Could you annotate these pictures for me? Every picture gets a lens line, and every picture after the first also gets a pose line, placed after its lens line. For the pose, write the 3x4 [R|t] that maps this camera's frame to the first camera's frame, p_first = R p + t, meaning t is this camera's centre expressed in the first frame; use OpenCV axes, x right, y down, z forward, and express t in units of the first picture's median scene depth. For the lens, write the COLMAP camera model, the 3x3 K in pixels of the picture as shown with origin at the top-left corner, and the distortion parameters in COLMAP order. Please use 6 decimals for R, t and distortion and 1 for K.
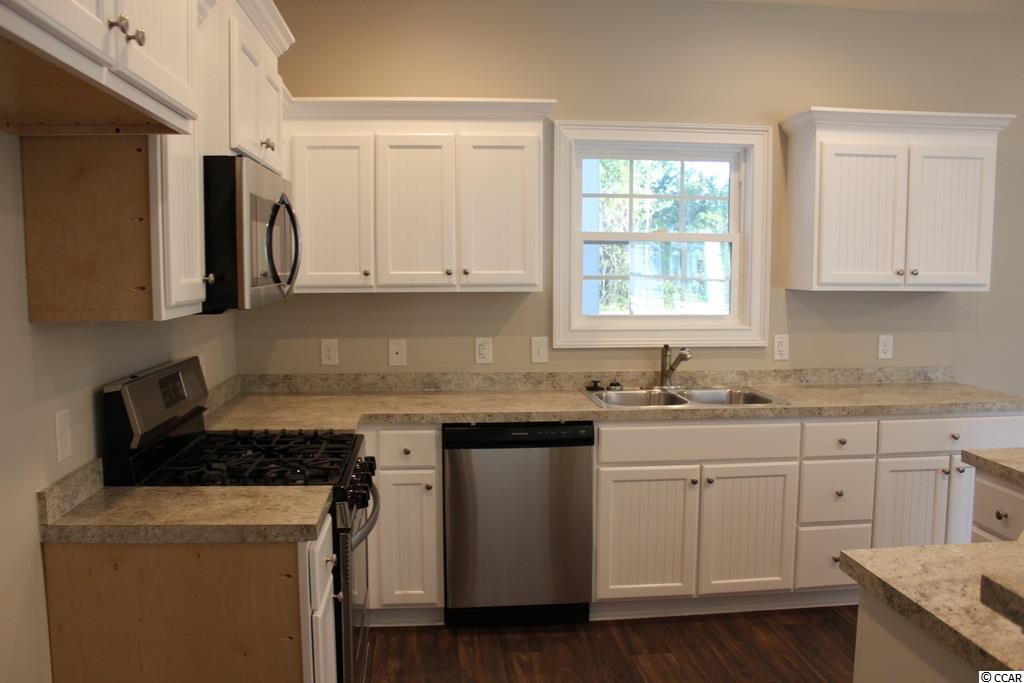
lens RADIAL K [[844.2, 0, 498.1], [0, 844.2, 346.4], [0, 0, 1]] dist [-0.169926, 0.145870]
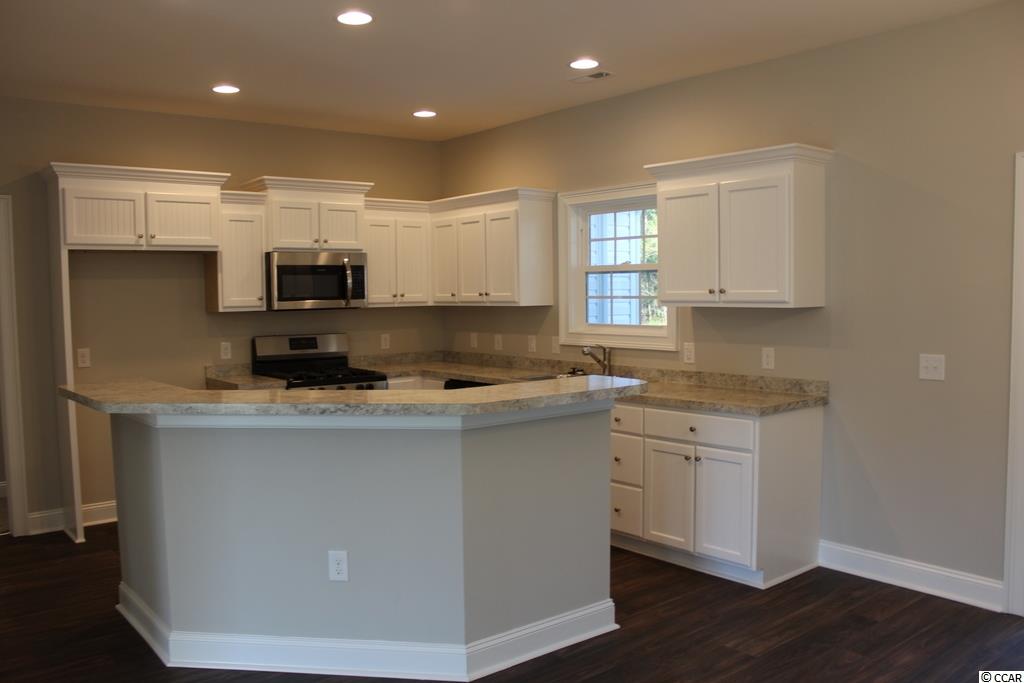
lens RADIAL K [[844.2, 0, 498.1], [0, 844.2, 346.4], [0, 0, 1]] dist [-0.169926, 0.145870]
pose [[0.556063, 0.047417, -0.829786, 1.325429], [-0.066005, 0.997737, 0.012783, -0.006198], [0.828515, 0.047662, 0.557935, 0.073273]]
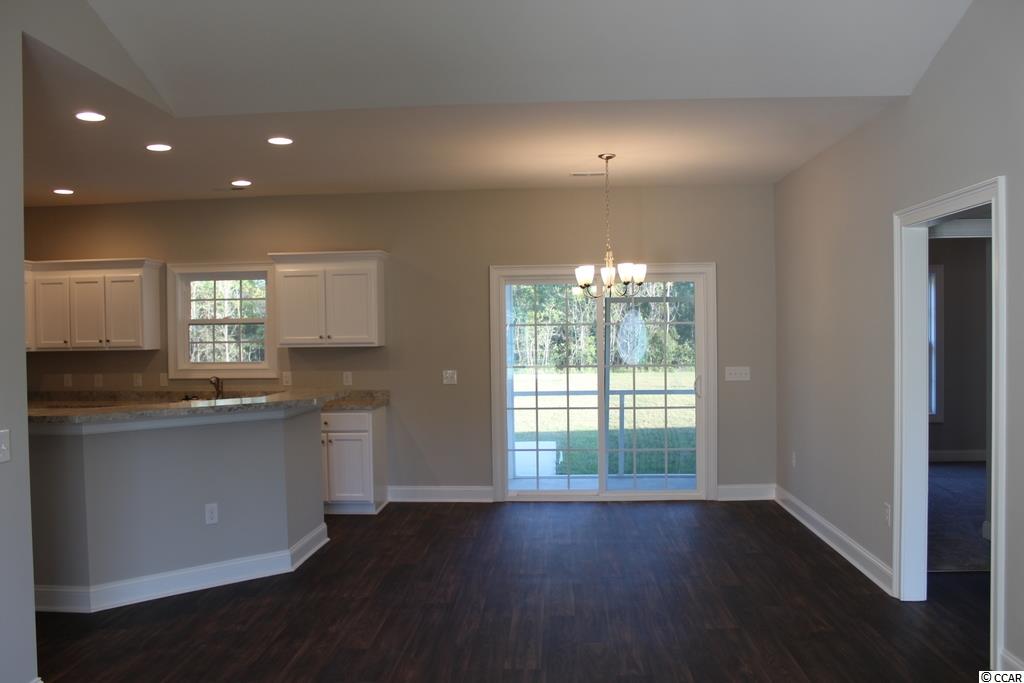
lens RADIAL K [[844.2, 0, 498.1], [0, 844.2, 346.4], [0, 0, 1]] dist [-0.169926, 0.145870]
pose [[0.987289, -0.009077, -0.158676, 1.195422], [-0.002815, 0.997212, -0.074561, 0.072226], [0.158911, 0.074060, 0.984511, -0.822418]]
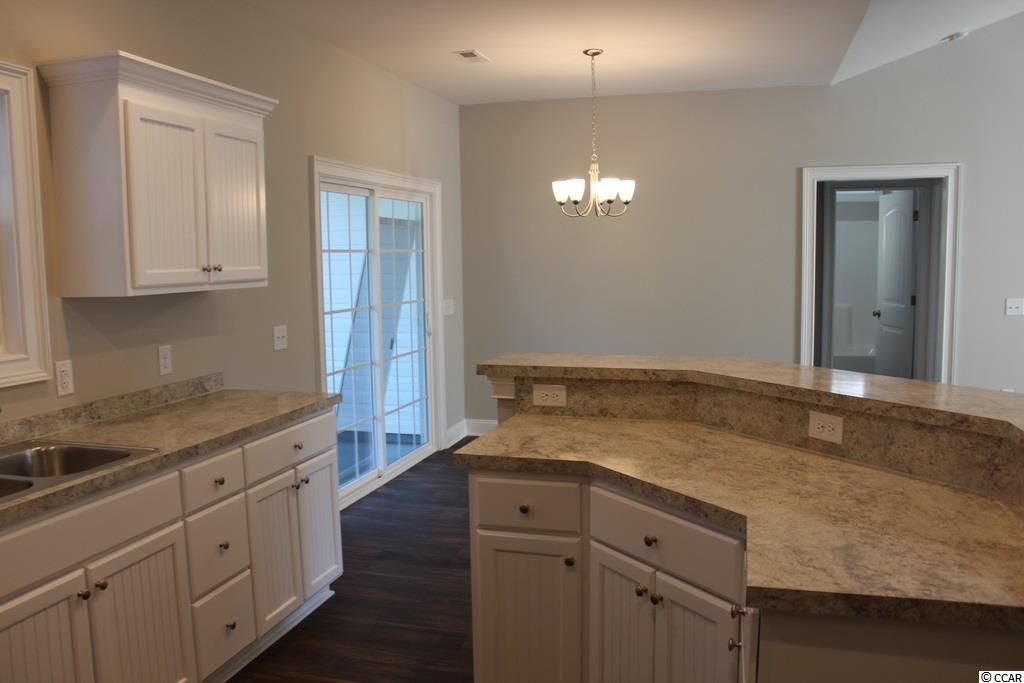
lens RADIAL K [[844.2, 0, 498.1], [0, 844.2, 346.4], [0, 0, 1]] dist [-0.169926, 0.145870]
pose [[0.367450, -0.102745, 0.924351, -0.193618], [0.109644, 0.991734, 0.066649, -0.034998], [-0.923558, 0.076859, 0.375678, 0.408158]]
